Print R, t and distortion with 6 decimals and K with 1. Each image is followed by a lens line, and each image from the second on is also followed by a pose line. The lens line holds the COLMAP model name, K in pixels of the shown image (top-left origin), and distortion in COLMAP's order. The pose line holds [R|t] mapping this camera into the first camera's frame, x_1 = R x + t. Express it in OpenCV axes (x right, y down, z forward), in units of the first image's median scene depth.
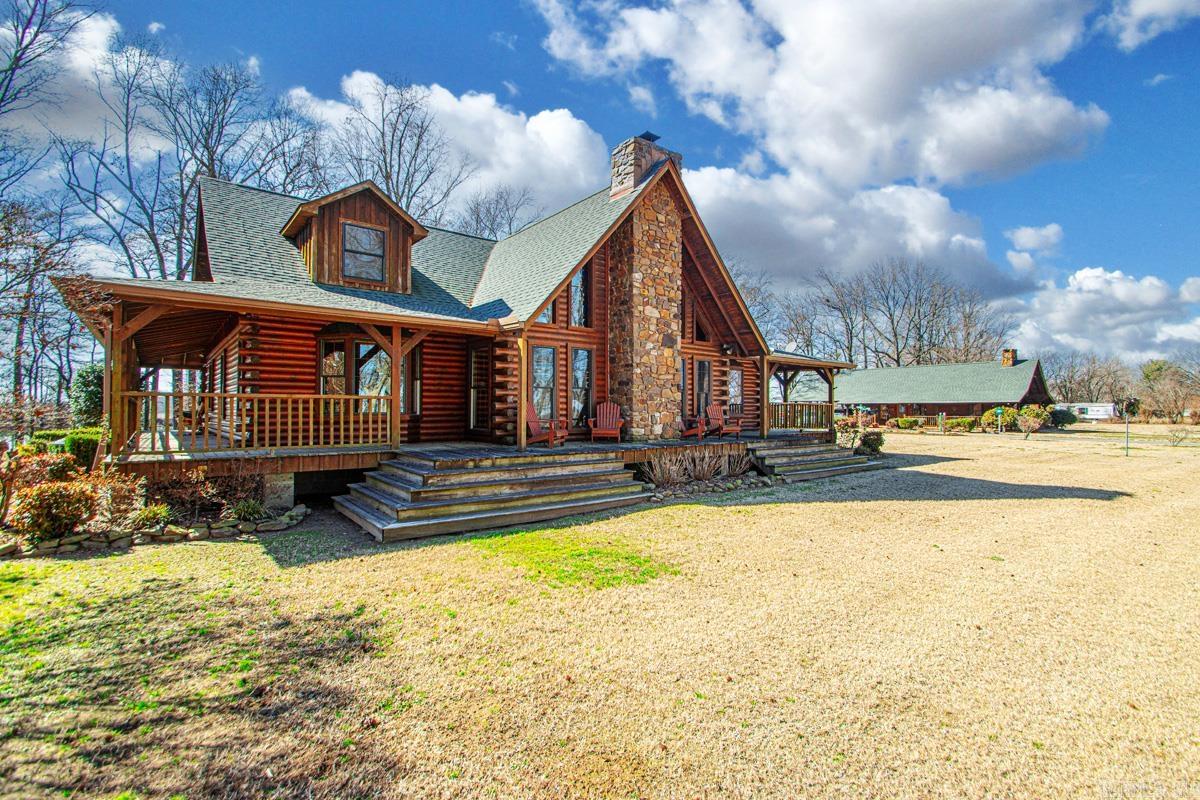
lens RADIAL K [[568.7, 0, 606.1], [0, 568.7, 404.3], [0, 0, 1]] dist [0.010819, -0.013256]
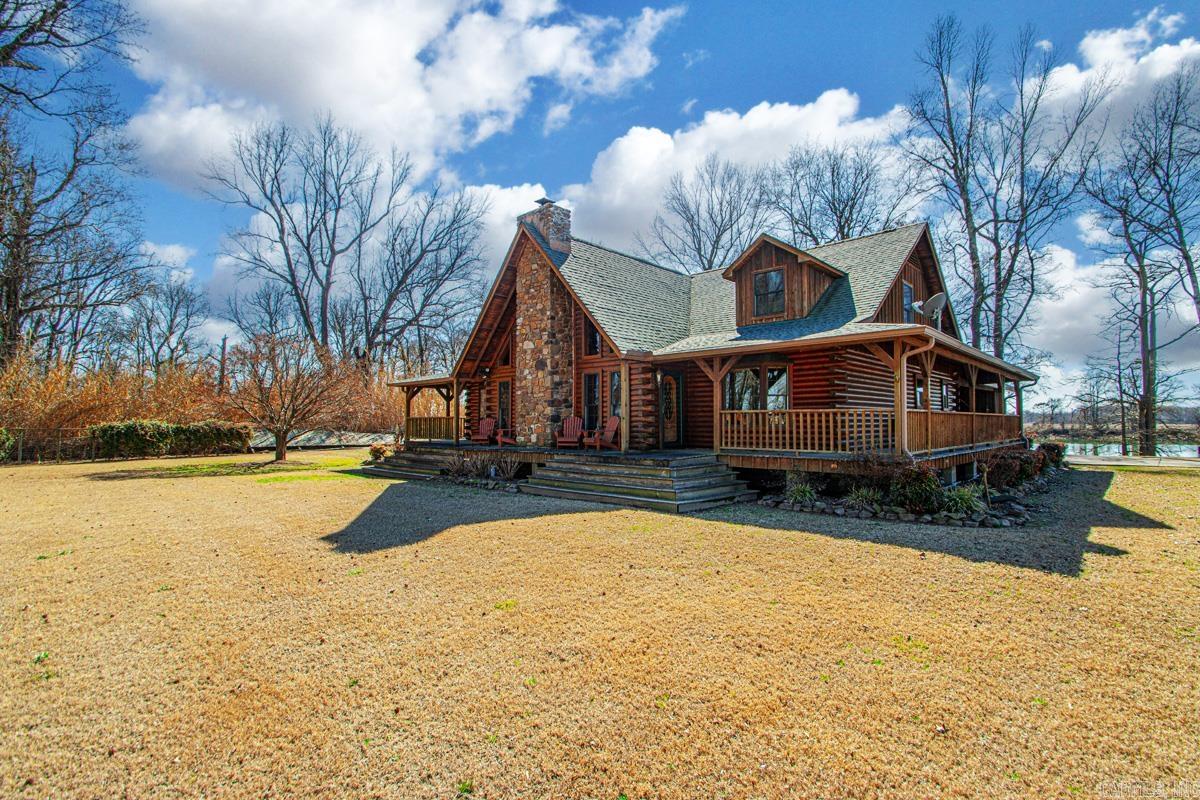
lens RADIAL K [[568.7, 0, 605.7], [0, 568.7, 405.1], [0, 0, 1]] dist [0.010819, -0.013256]
pose [[0.130028, -0.036577, -0.990835, 1.324743], [0.019449, 0.999221, -0.034334, 0.017775], [0.991320, -0.014806, 0.130638, 0.983532]]
